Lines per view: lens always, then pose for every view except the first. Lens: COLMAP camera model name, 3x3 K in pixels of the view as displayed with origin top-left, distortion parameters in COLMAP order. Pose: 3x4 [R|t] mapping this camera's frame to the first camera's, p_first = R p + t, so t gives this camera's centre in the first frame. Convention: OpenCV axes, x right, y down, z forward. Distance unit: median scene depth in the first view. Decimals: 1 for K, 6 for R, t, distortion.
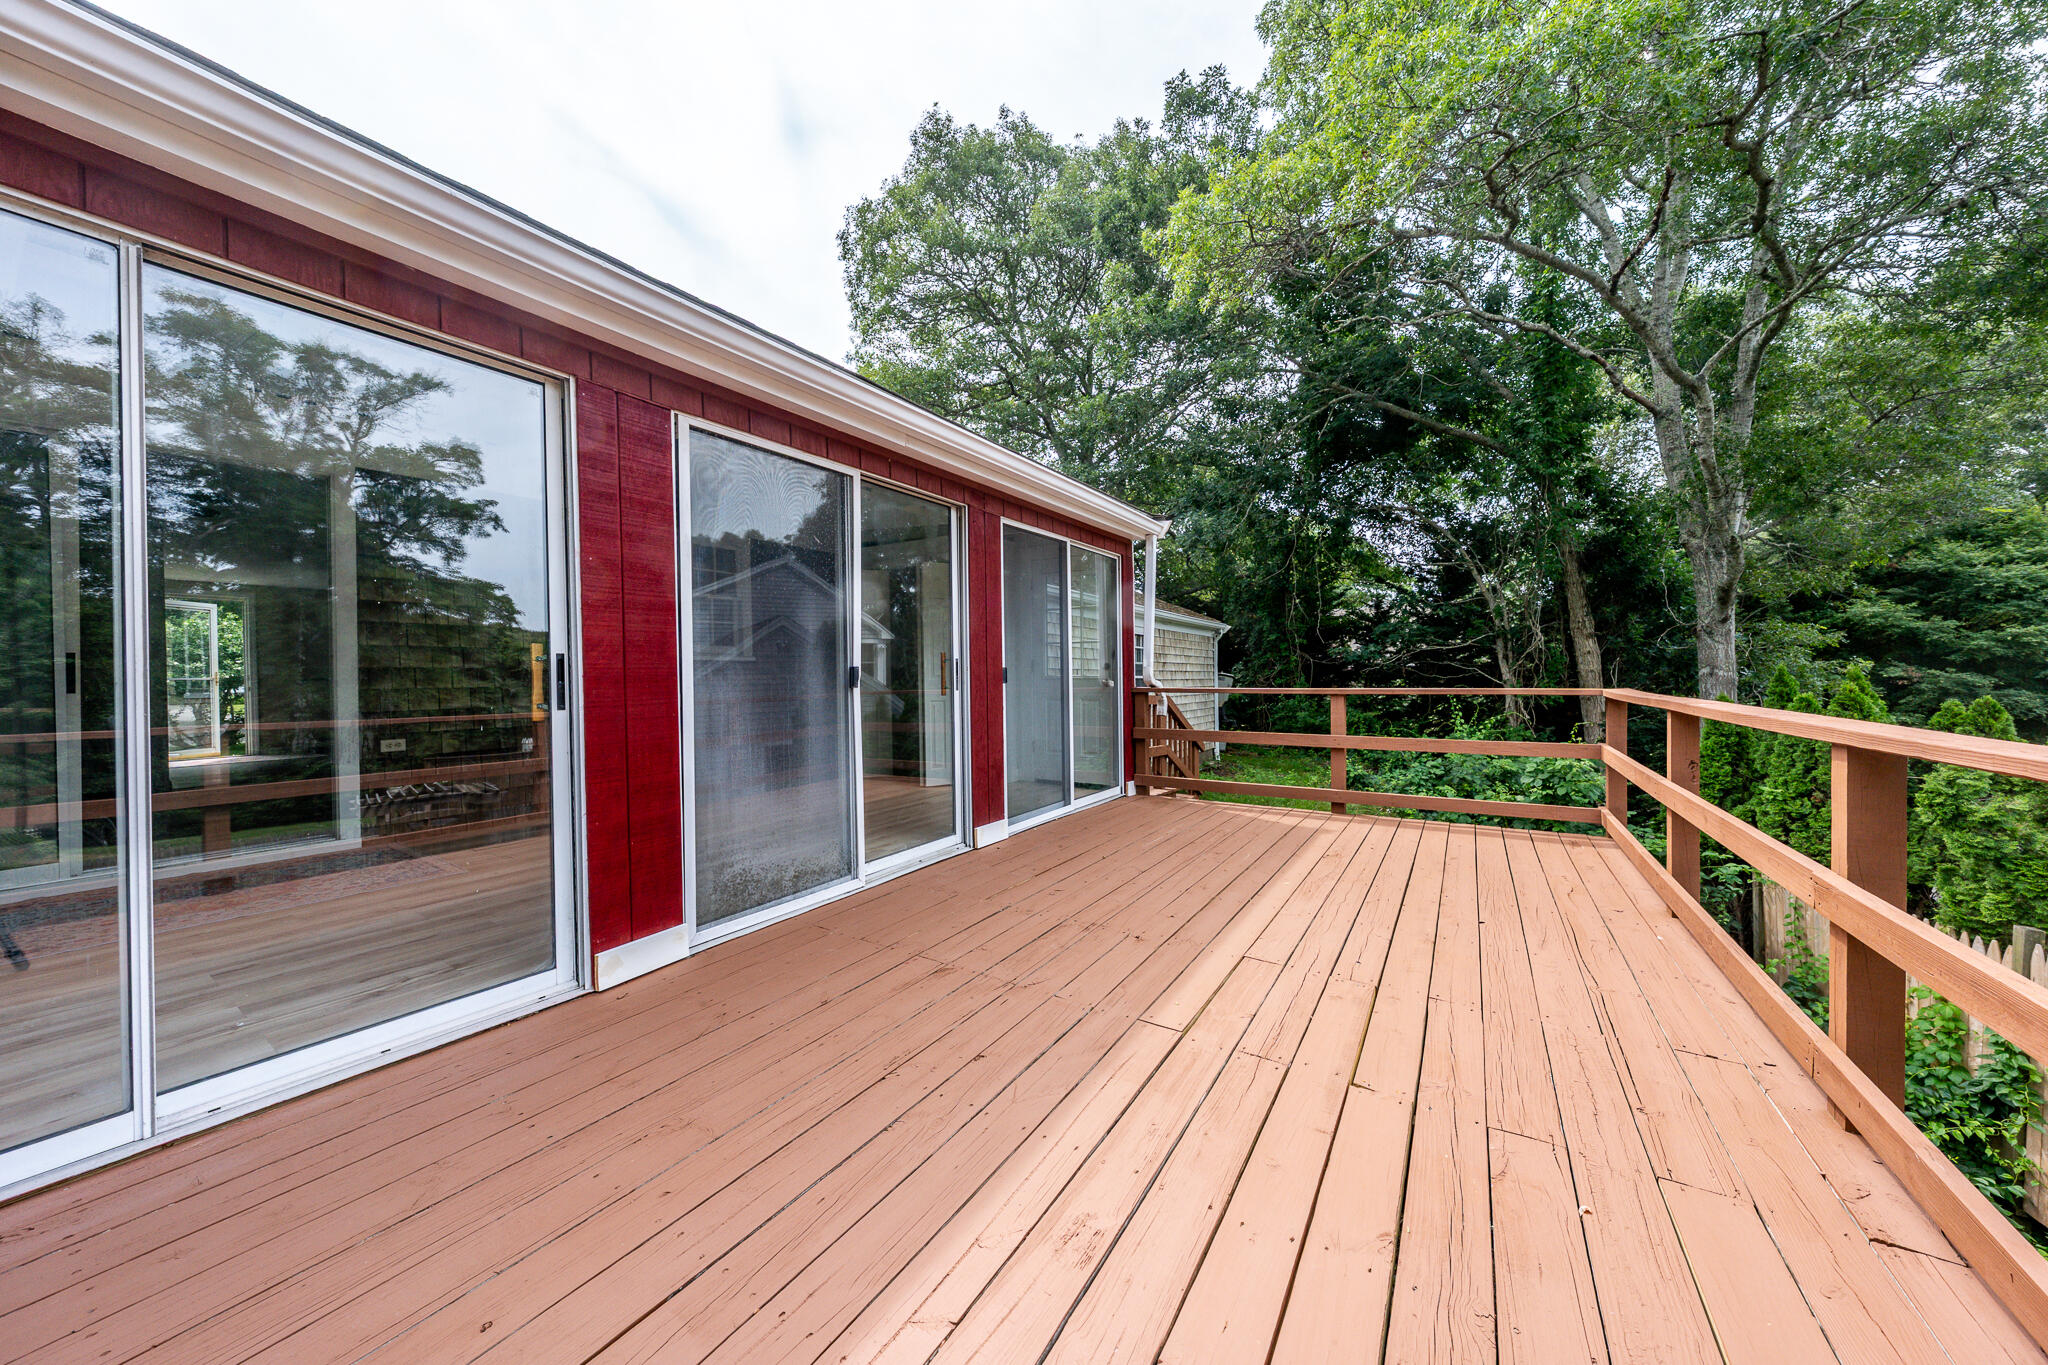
lens RADIAL K [[709.5, 0, 1014.5], [0, 709.5, 677.0], [0, 0, 1]] dist [-0.001852, -0.000128]
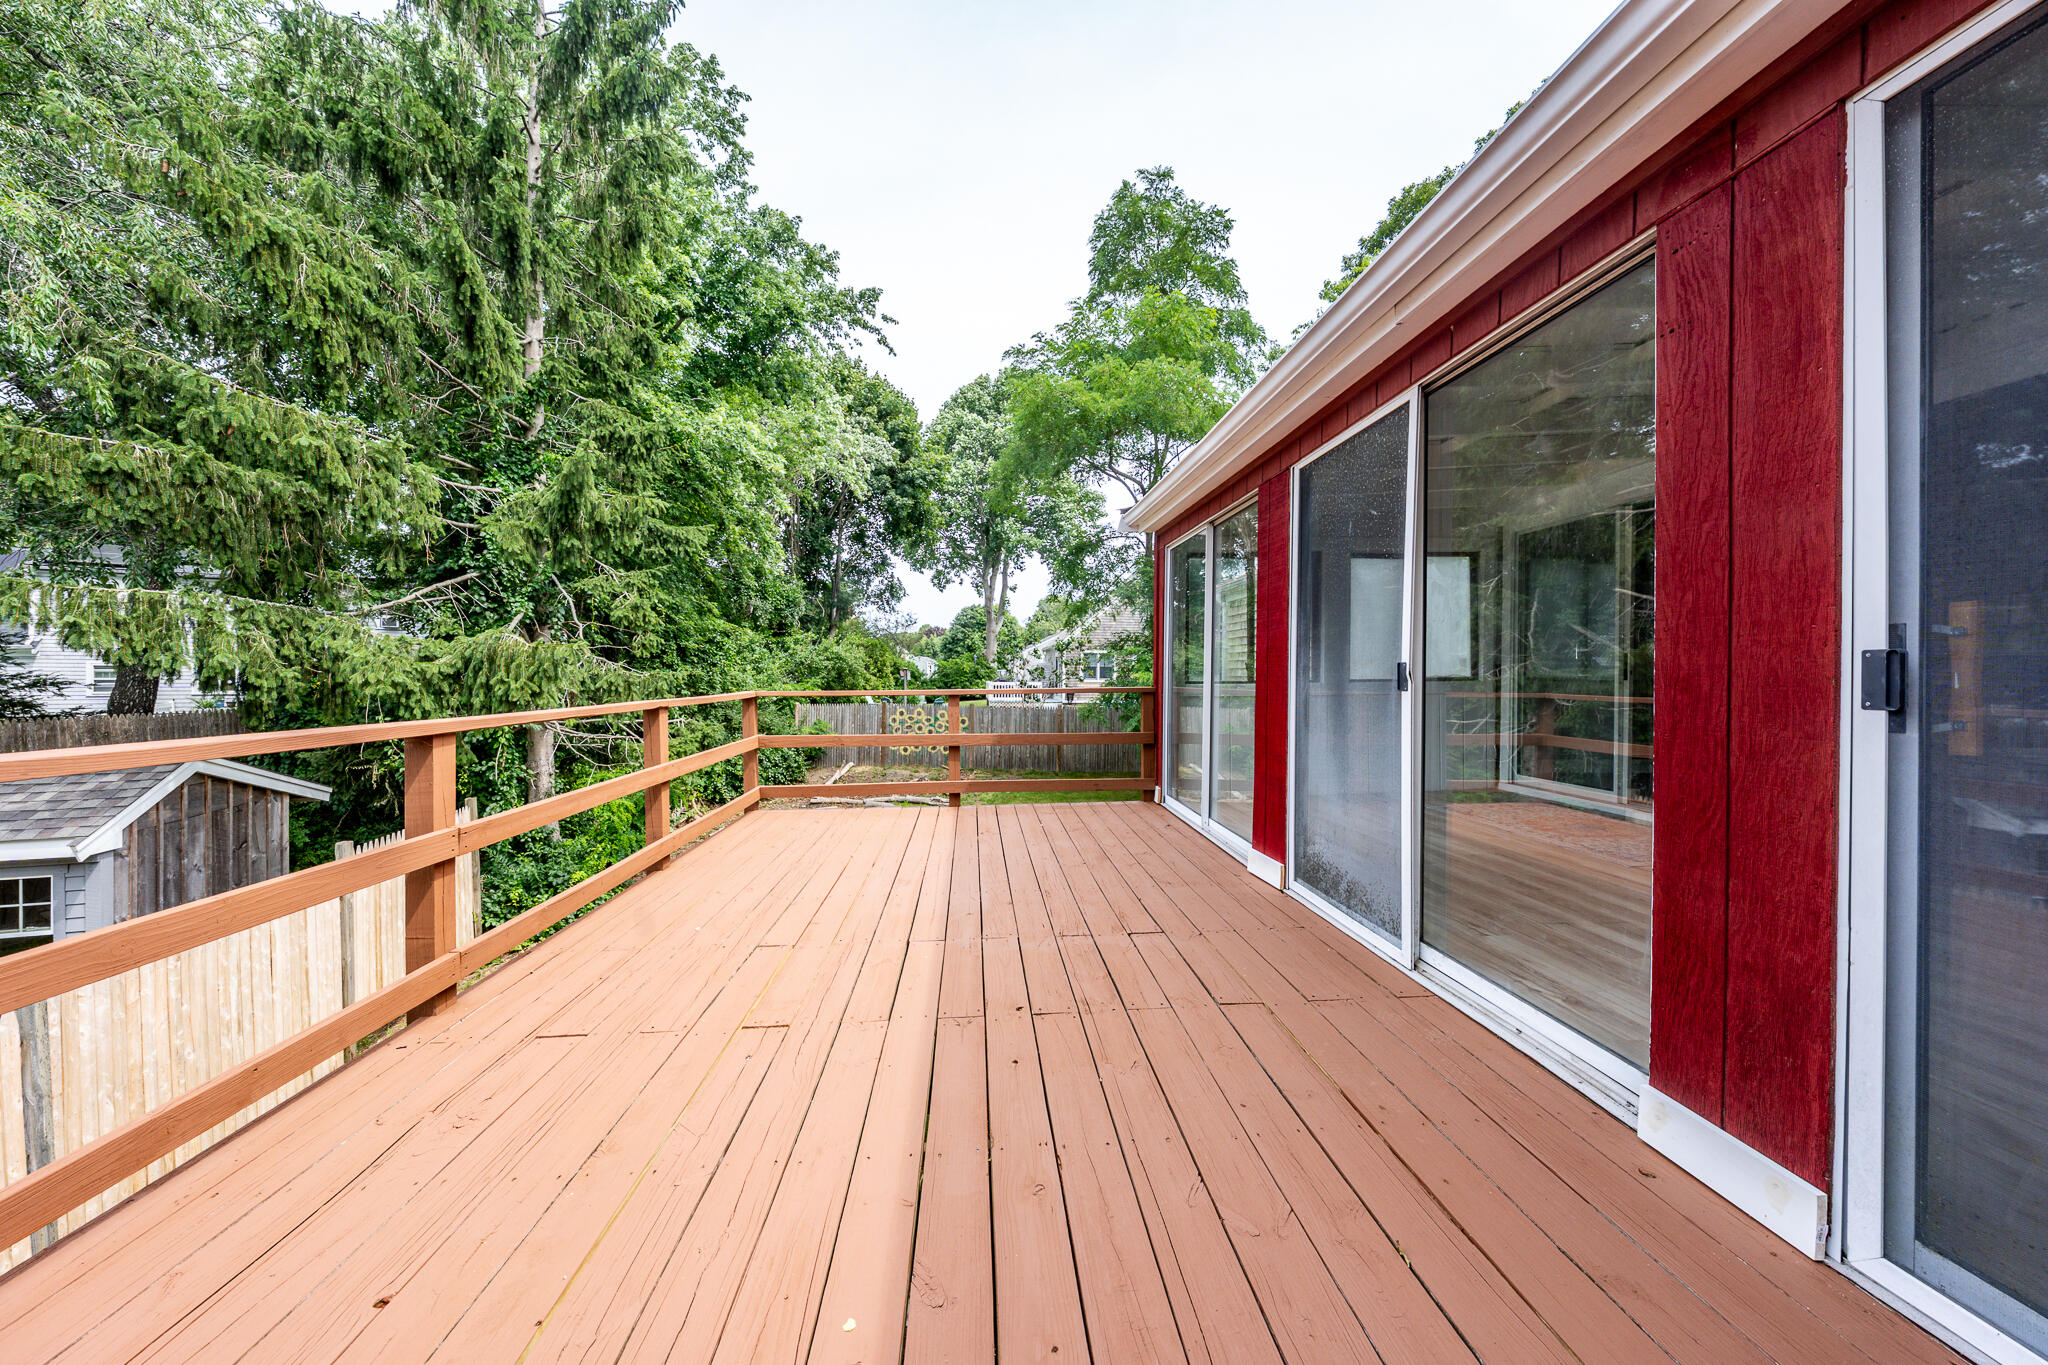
lens RADIAL K [[709.5, 0, 1014.5], [0, 709.5, 677.0], [0, 0, 1]] dist [-0.001852, -0.000128]
pose [[-0.808874, 0.014109, -0.587813, 0.668053], [0.008854, 0.999891, 0.011817, -0.015356], [0.587915, 0.004354, -0.808911, 1.704574]]
